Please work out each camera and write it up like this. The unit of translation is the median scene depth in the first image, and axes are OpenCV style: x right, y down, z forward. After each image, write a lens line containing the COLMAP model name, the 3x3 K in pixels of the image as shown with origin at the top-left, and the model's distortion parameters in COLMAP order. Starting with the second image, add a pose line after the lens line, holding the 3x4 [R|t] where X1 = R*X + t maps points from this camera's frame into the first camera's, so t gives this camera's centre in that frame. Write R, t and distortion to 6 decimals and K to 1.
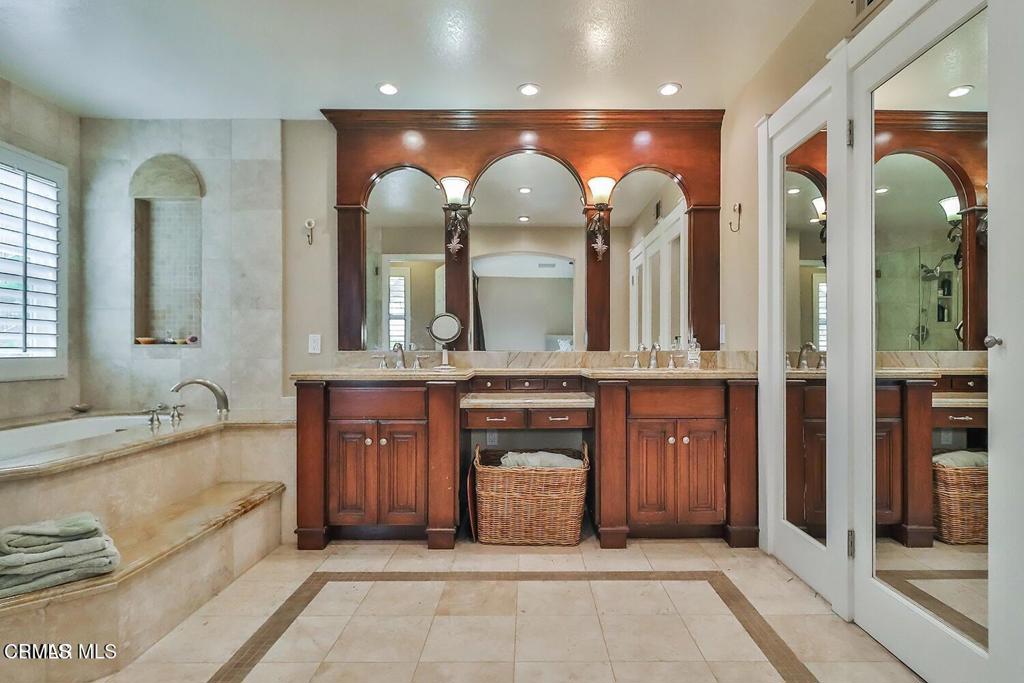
lens RADIAL K [[533.1, 0, 518.0], [0, 533.1, 342.7], [0, 0, 1]] dist [-0.000533, 0.000274]
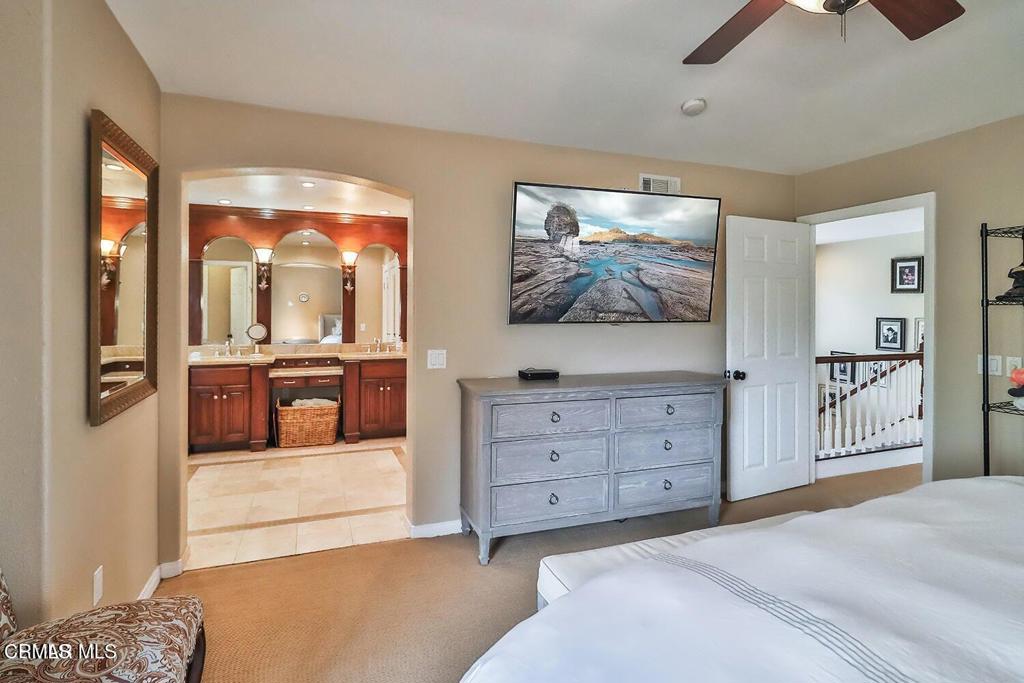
lens RADIAL K [[533.1, 0, 510.8], [0, 533.1, 312.7], [0, 0, 1]] dist [-0.000533, 0.000274]
pose [[0.929434, 0.005269, 0.368950, -0.009396], [-0.009540, 0.999907, 0.009755, -0.131740], [-0.368864, -0.012586, 0.929398, -1.057198]]
